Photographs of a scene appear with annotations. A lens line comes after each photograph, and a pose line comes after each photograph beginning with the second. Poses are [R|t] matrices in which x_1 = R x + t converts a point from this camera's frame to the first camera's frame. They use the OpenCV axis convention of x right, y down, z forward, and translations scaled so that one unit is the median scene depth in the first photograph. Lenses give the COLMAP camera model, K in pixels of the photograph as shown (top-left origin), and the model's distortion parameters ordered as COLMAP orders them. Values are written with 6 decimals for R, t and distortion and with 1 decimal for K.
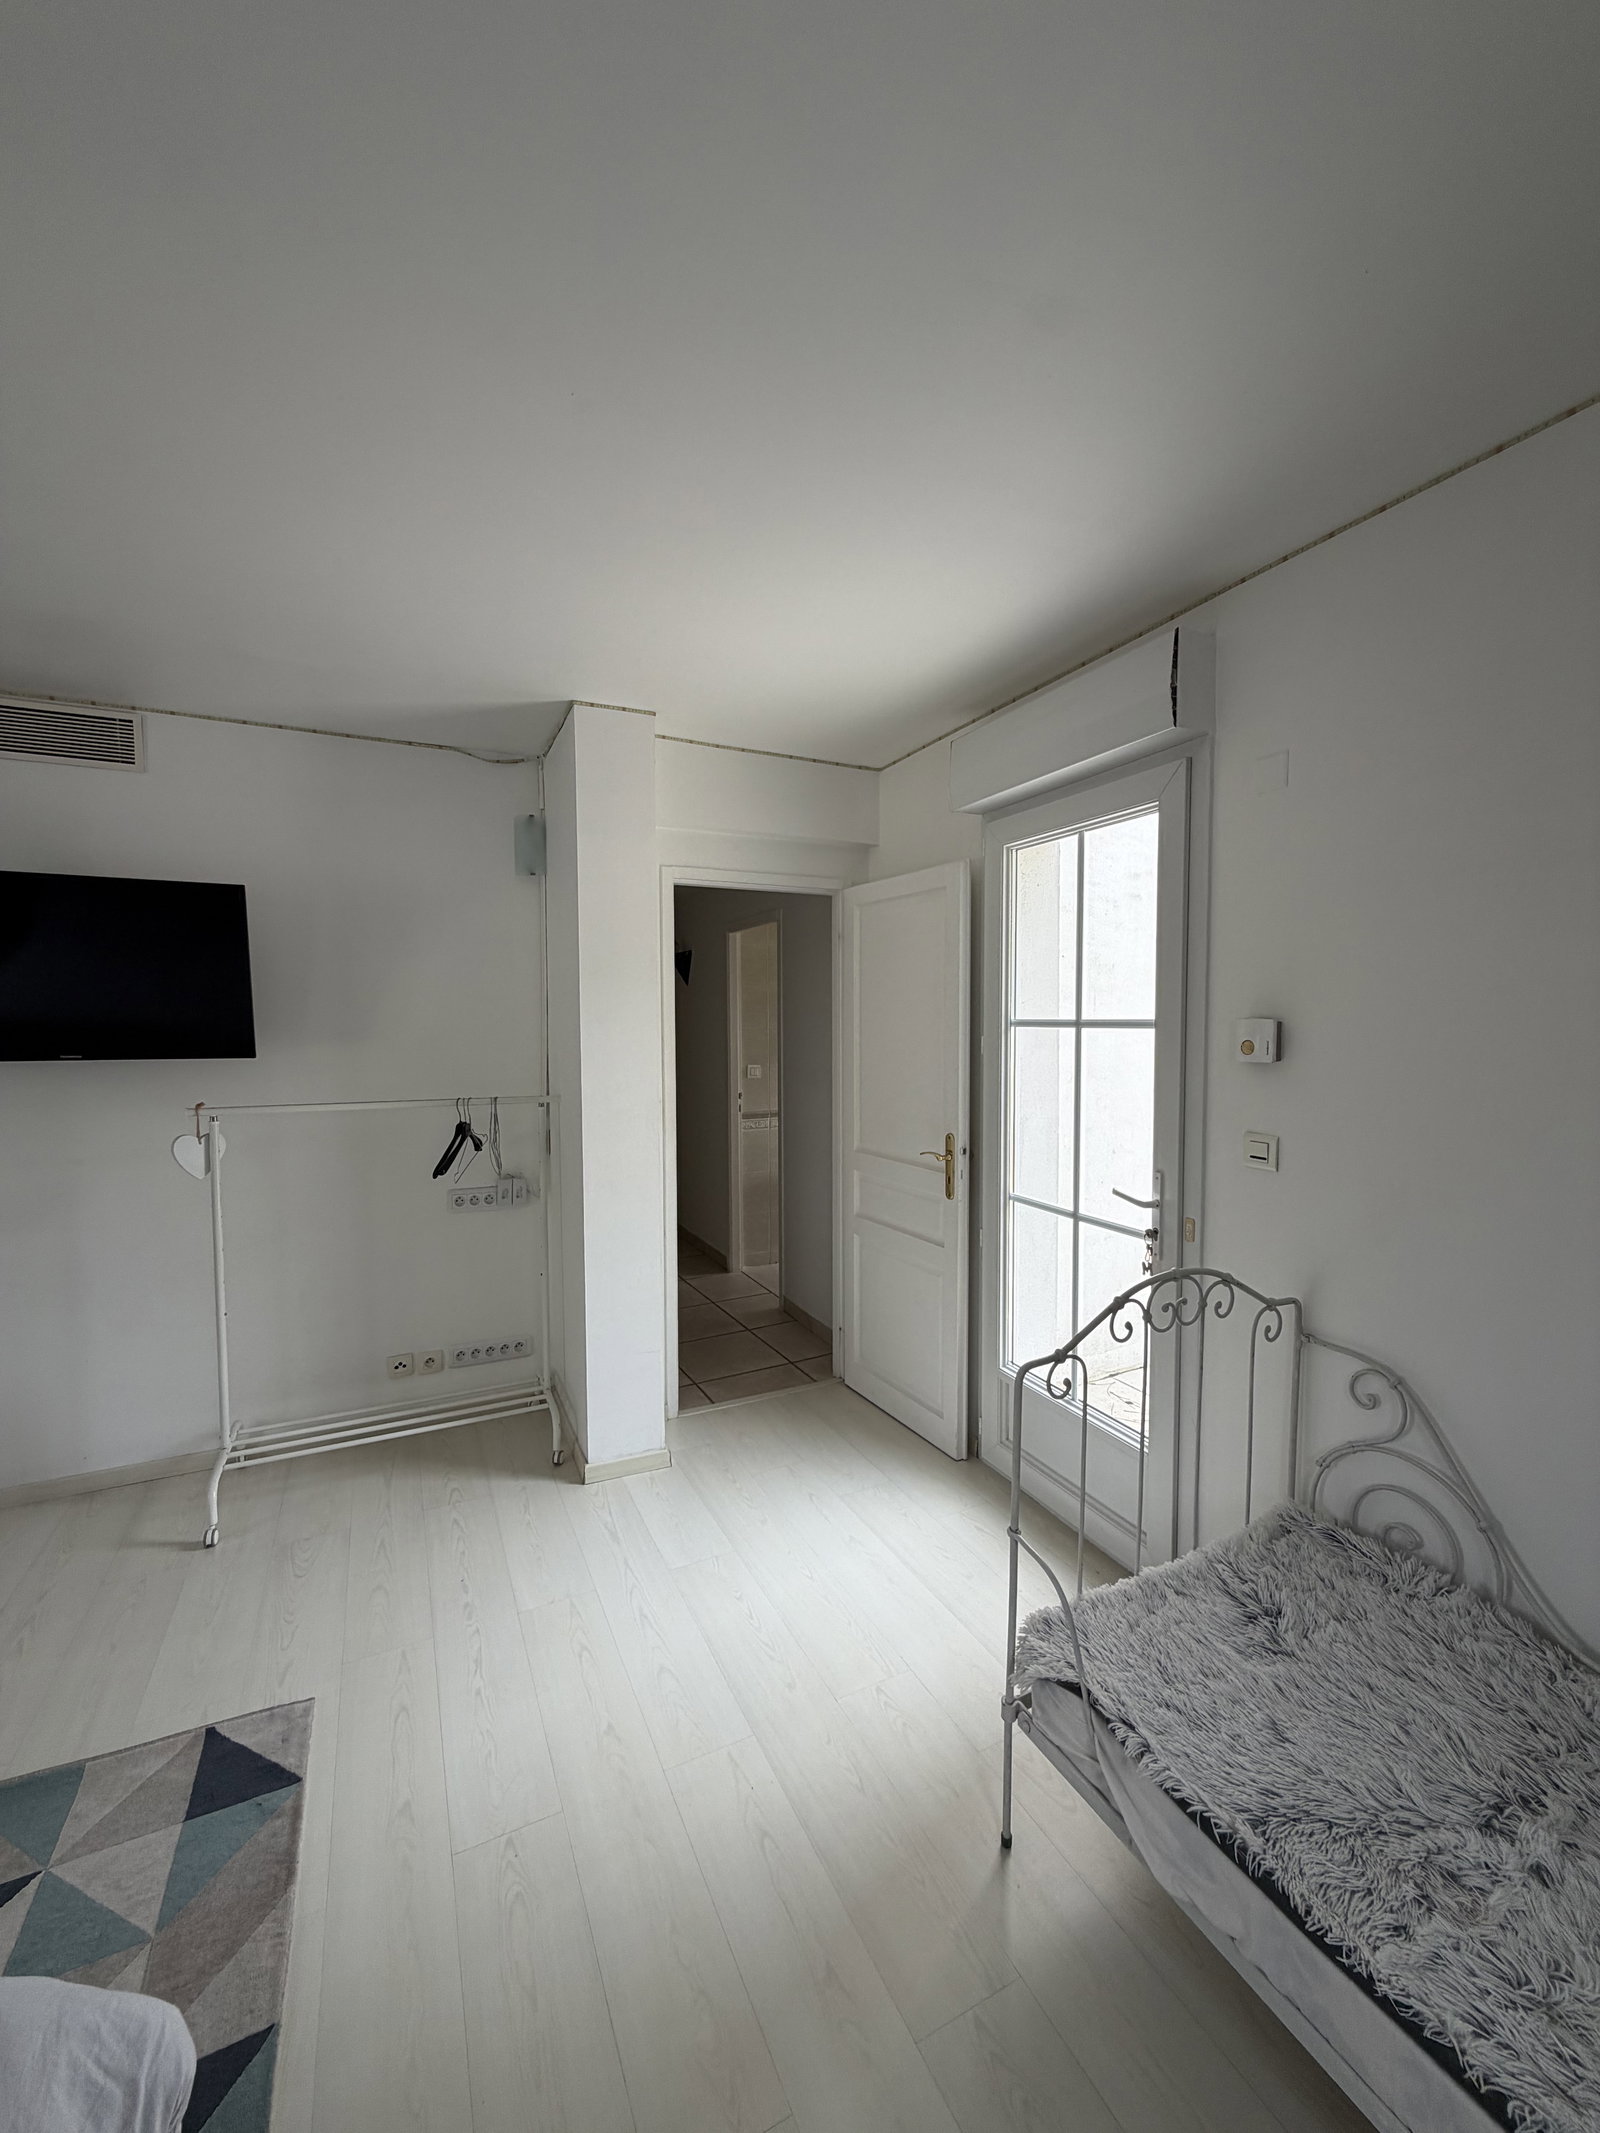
lens RADIAL K [[846.7, 0, 801.7], [0, 846.7, 1062.3], [0, 0, 1]] dist [0.000204, -0.000061]
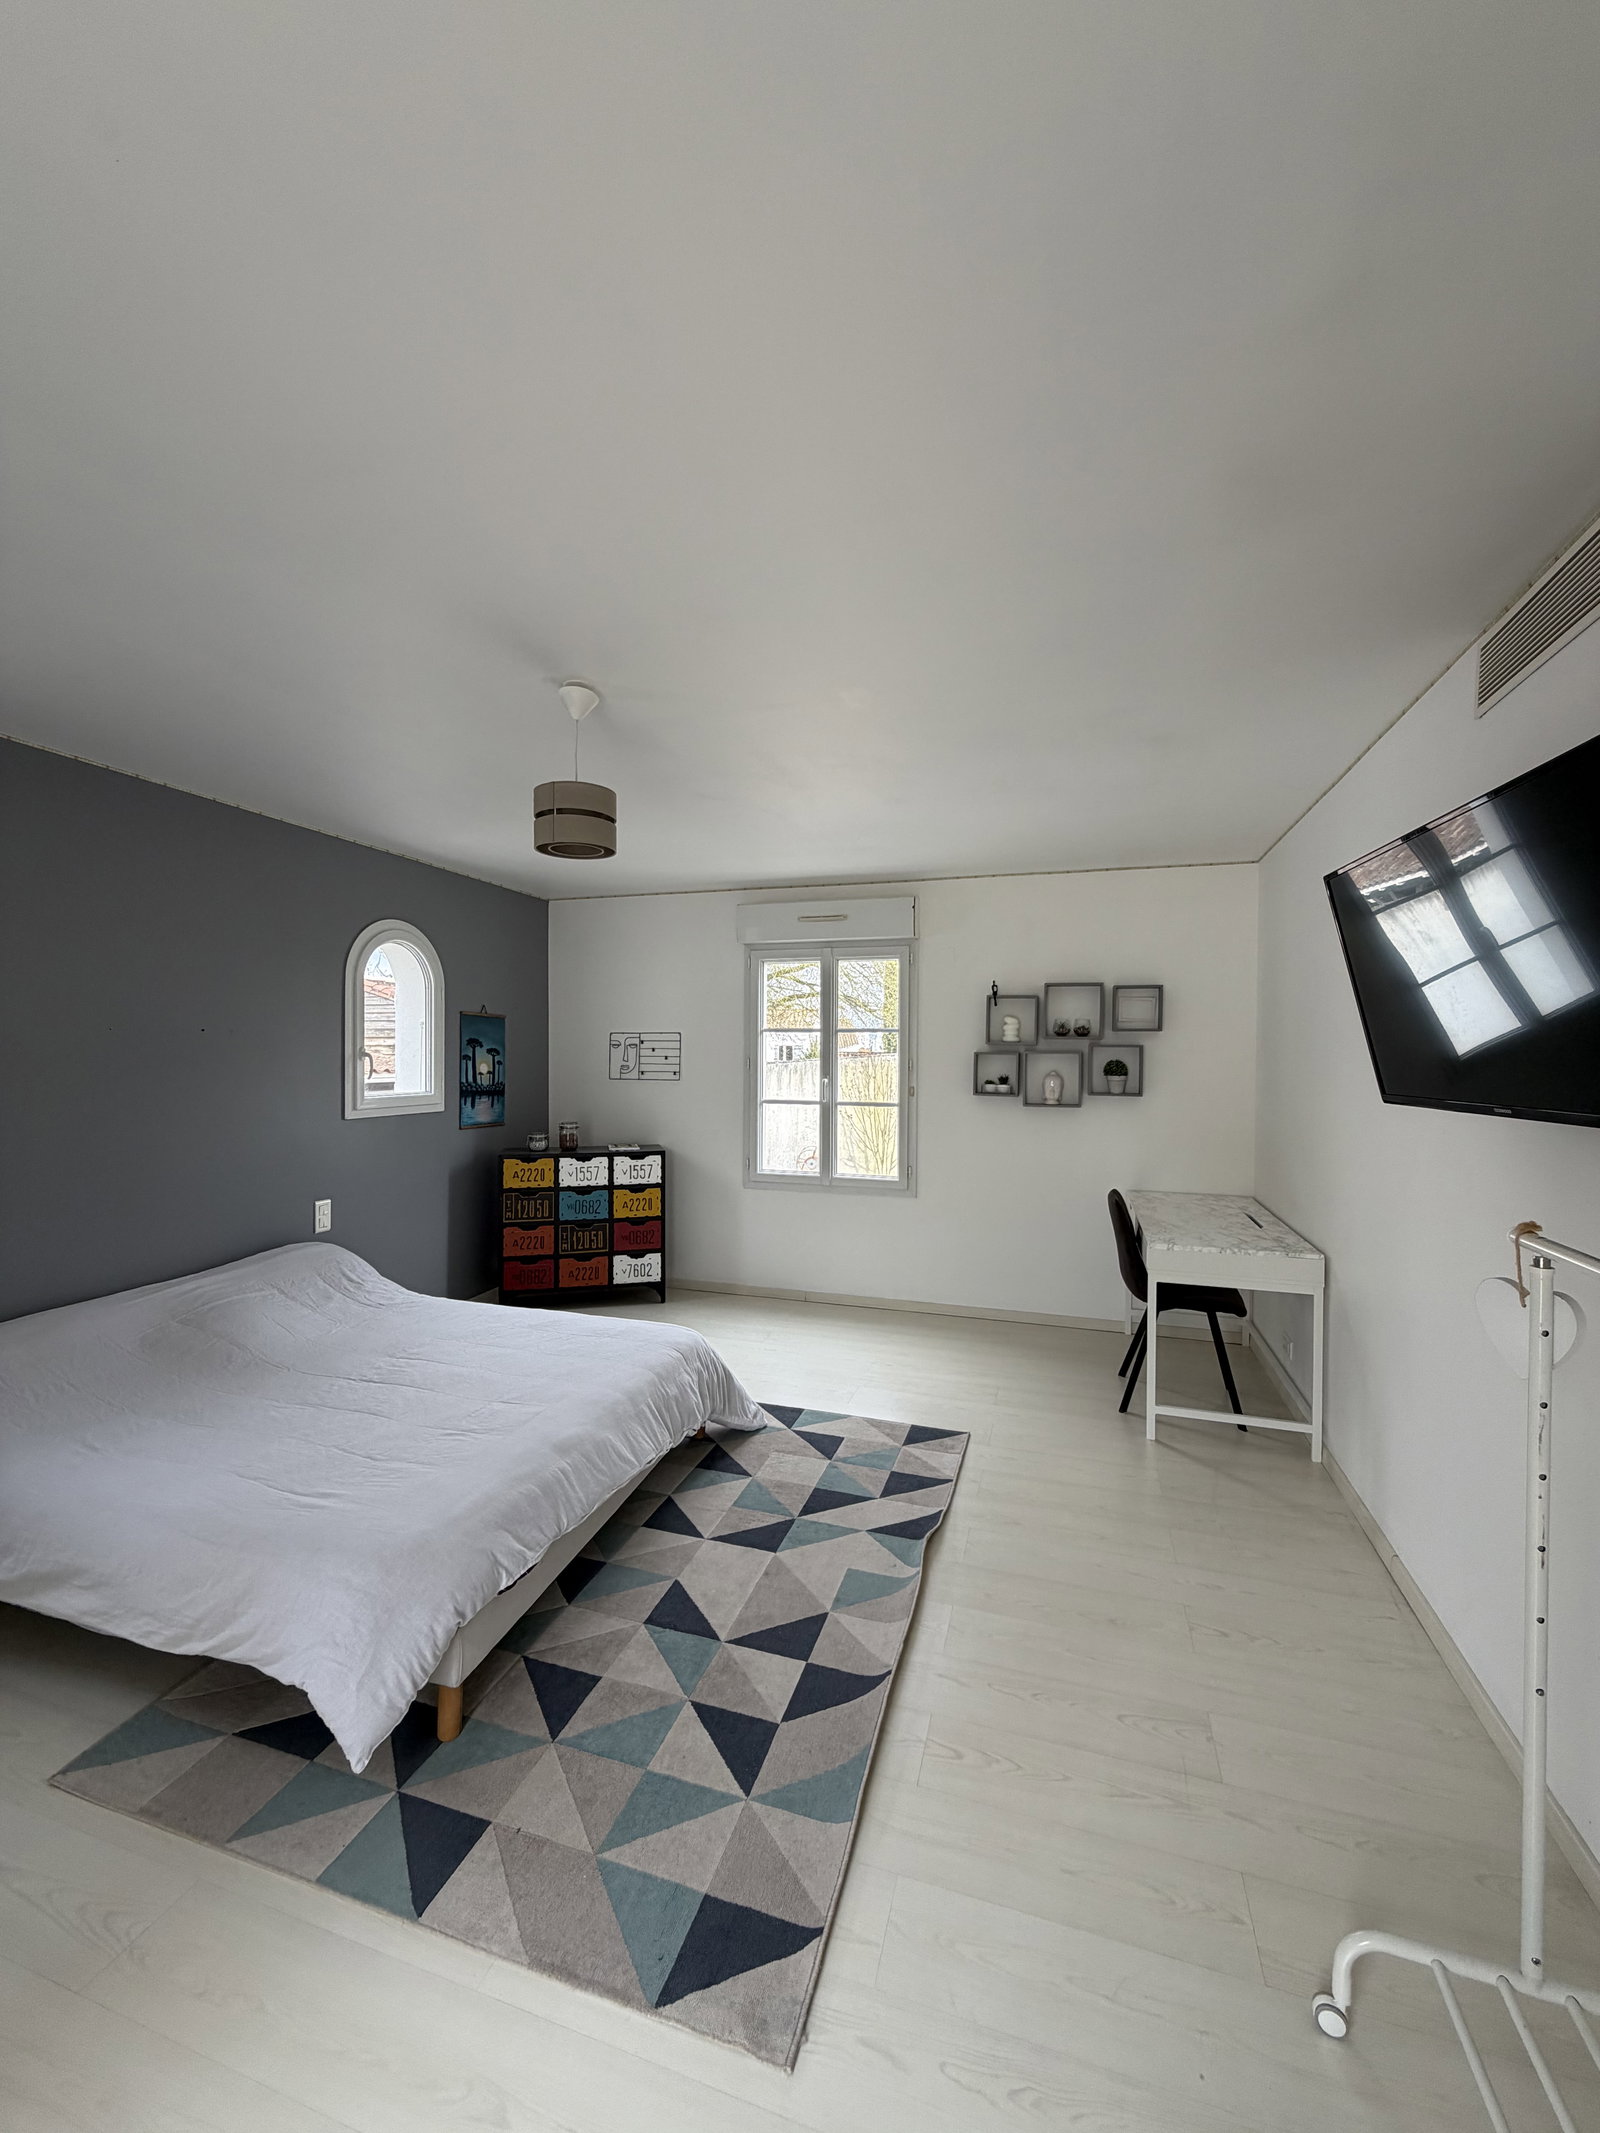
lens RADIAL K [[845.1, 0, 802.4], [0, 845.1, 1063.0], [0, 0, 1]] dist [0.000737, 0.000066]
pose [[-0.692157, 0.006831, -0.721715, -0.076347], [-0.040657, 0.997998, 0.048438, -0.046326], [0.720601, 0.062870, -0.690494, 0.983869]]
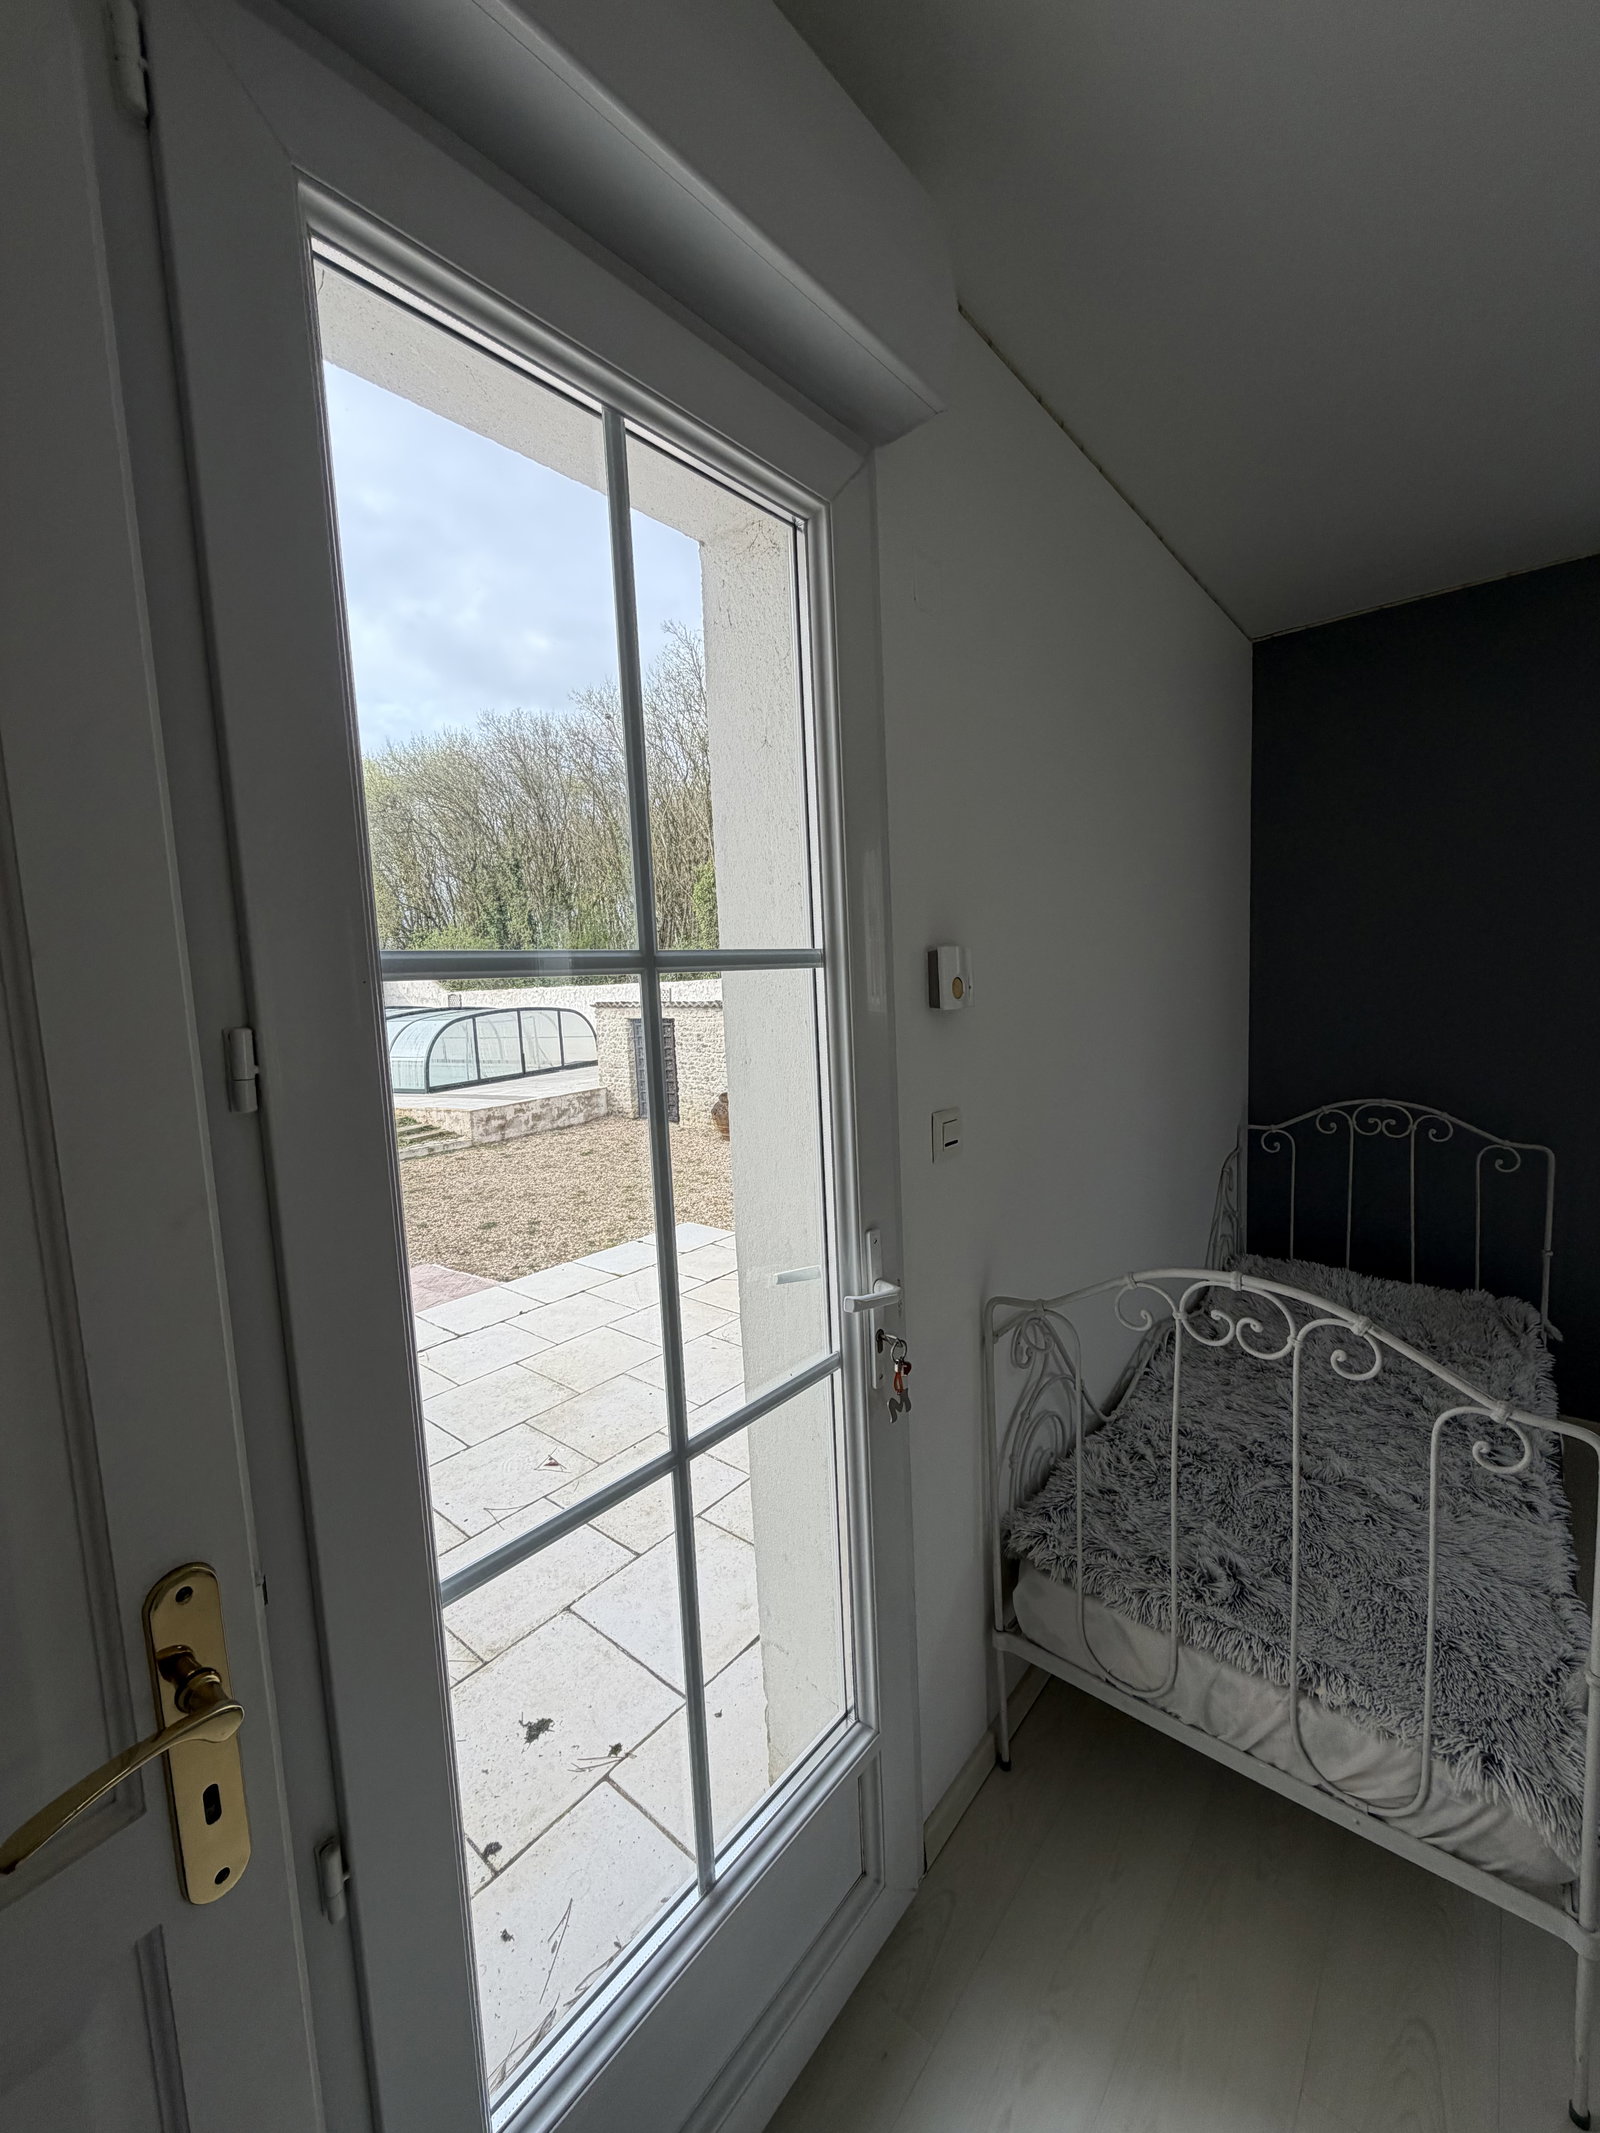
lens RADIAL K [[846.7, 0, 801.7], [0, 846.7, 1062.3], [0, 0, 1]] dist [0.000204, -0.000061]
pose [[-0.404965, -0.072347, 0.911466, -0.038216], [0.091532, 0.988649, 0.119141, -0.036022], [-0.909739, 0.131676, -0.393746, 0.991452]]
